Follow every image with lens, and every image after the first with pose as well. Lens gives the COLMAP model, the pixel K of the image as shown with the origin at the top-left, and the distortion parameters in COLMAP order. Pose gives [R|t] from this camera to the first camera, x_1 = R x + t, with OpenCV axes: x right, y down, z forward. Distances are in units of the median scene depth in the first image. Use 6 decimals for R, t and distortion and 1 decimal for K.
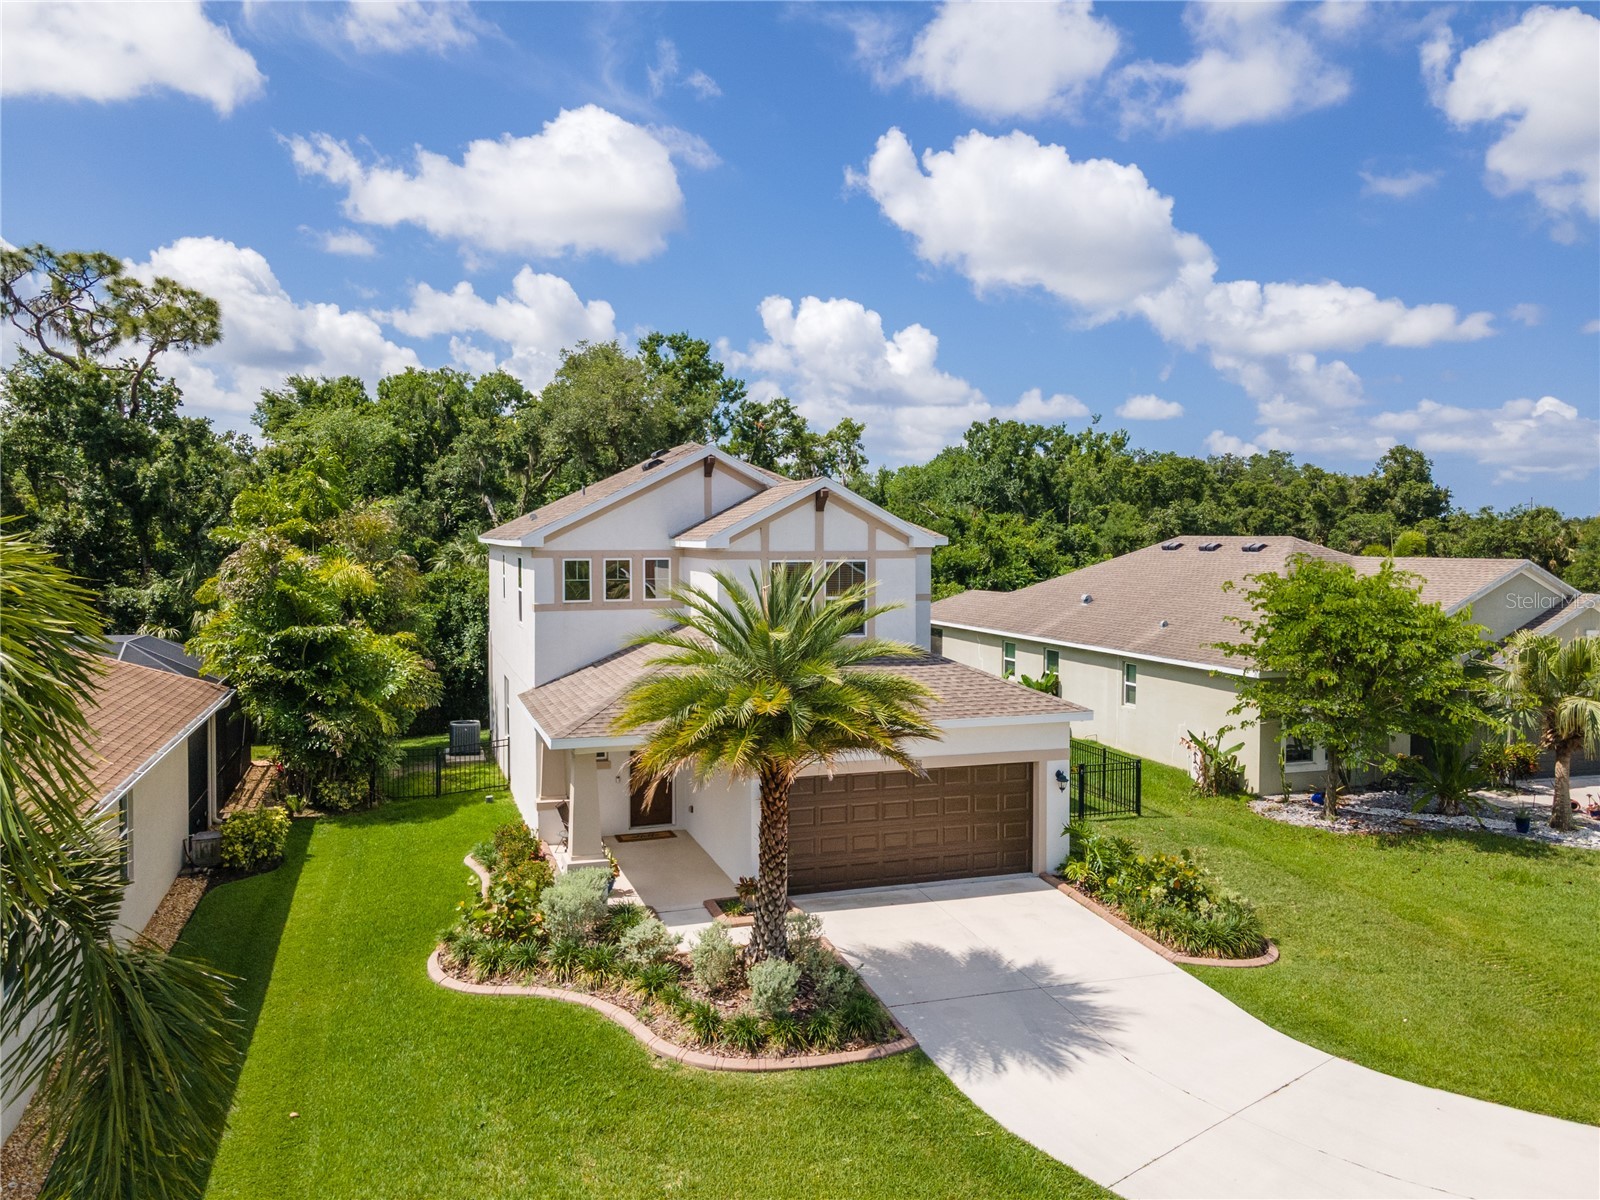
lens RADIAL K [[1177.6, 0, 795.5], [0, 1177.6, 606.0], [0, 0, 1]] dist [0.016060, 0.092044]
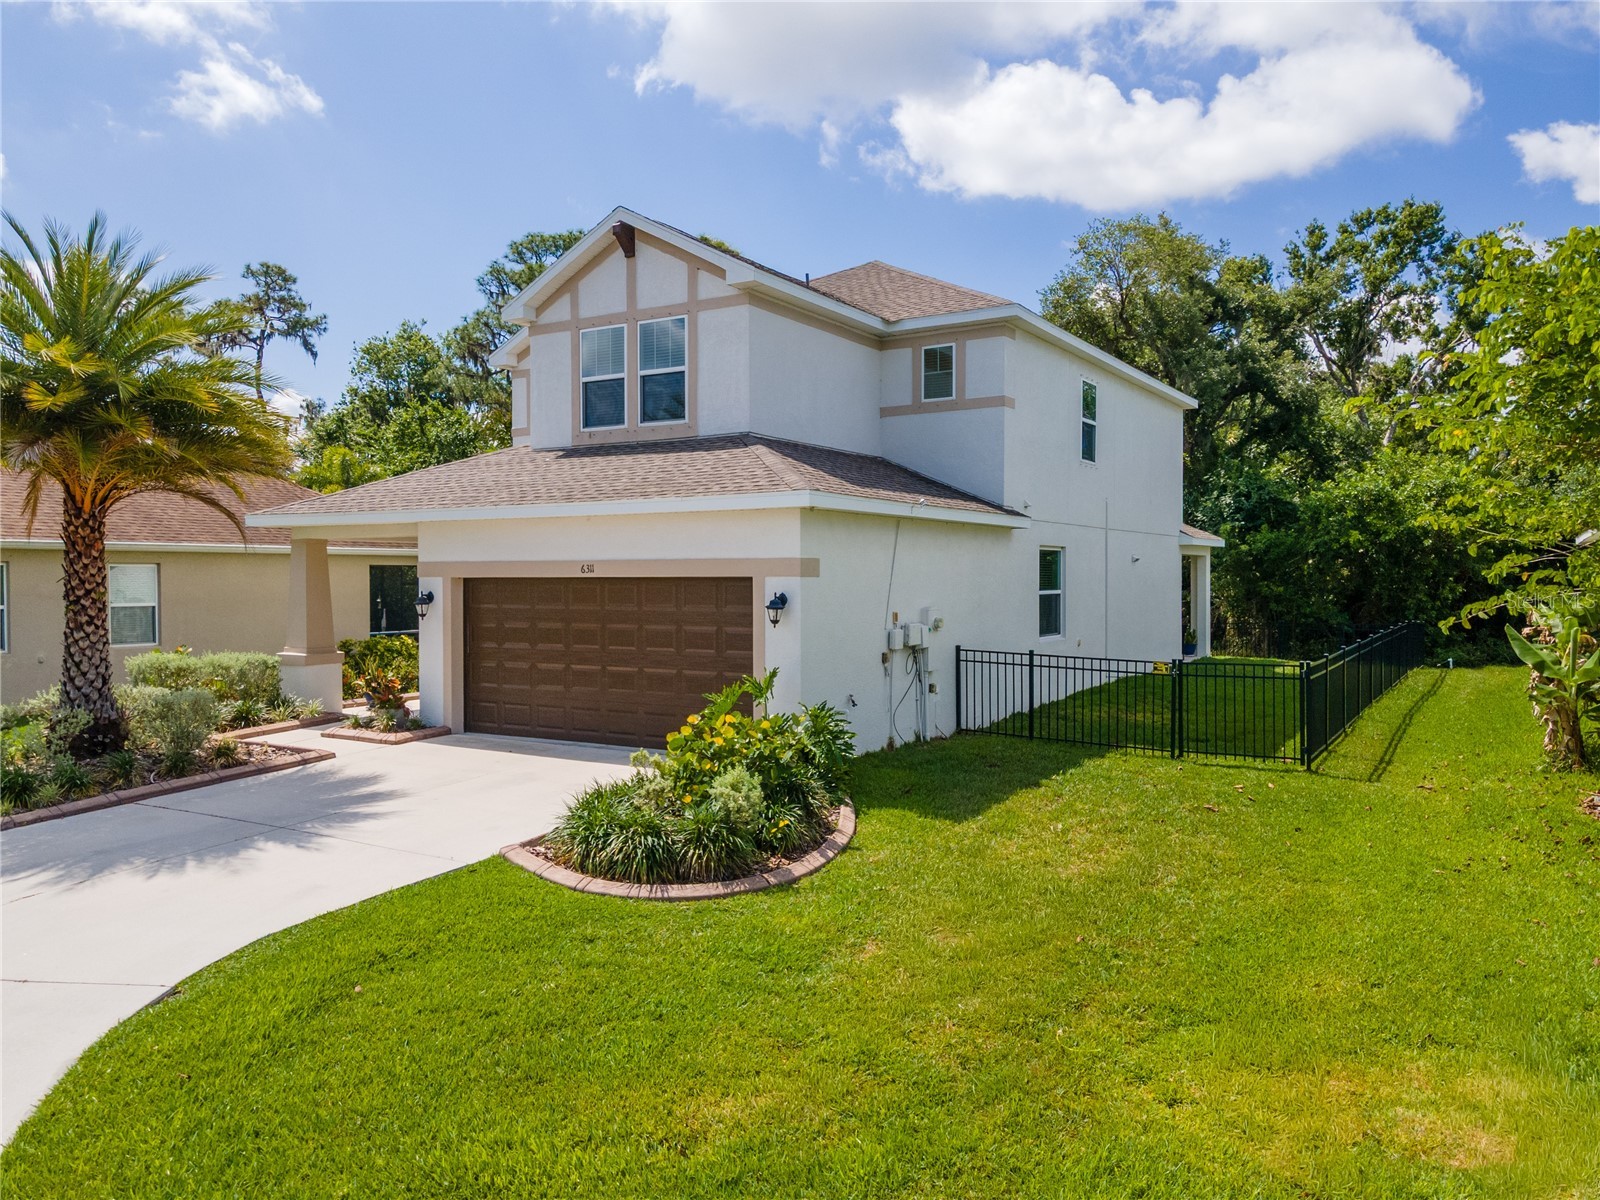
lens RADIAL K [[1177.6, 0, 795.5], [0, 1177.6, 606.0], [0, 0, 1]] dist [0.016060, 0.092044]
pose [[0.643877, 0.015377, -0.764974, 0.577824], [-0.041804, 0.999012, -0.015105, 0.129372], [0.763986, 0.041705, 0.643884, 0.515209]]
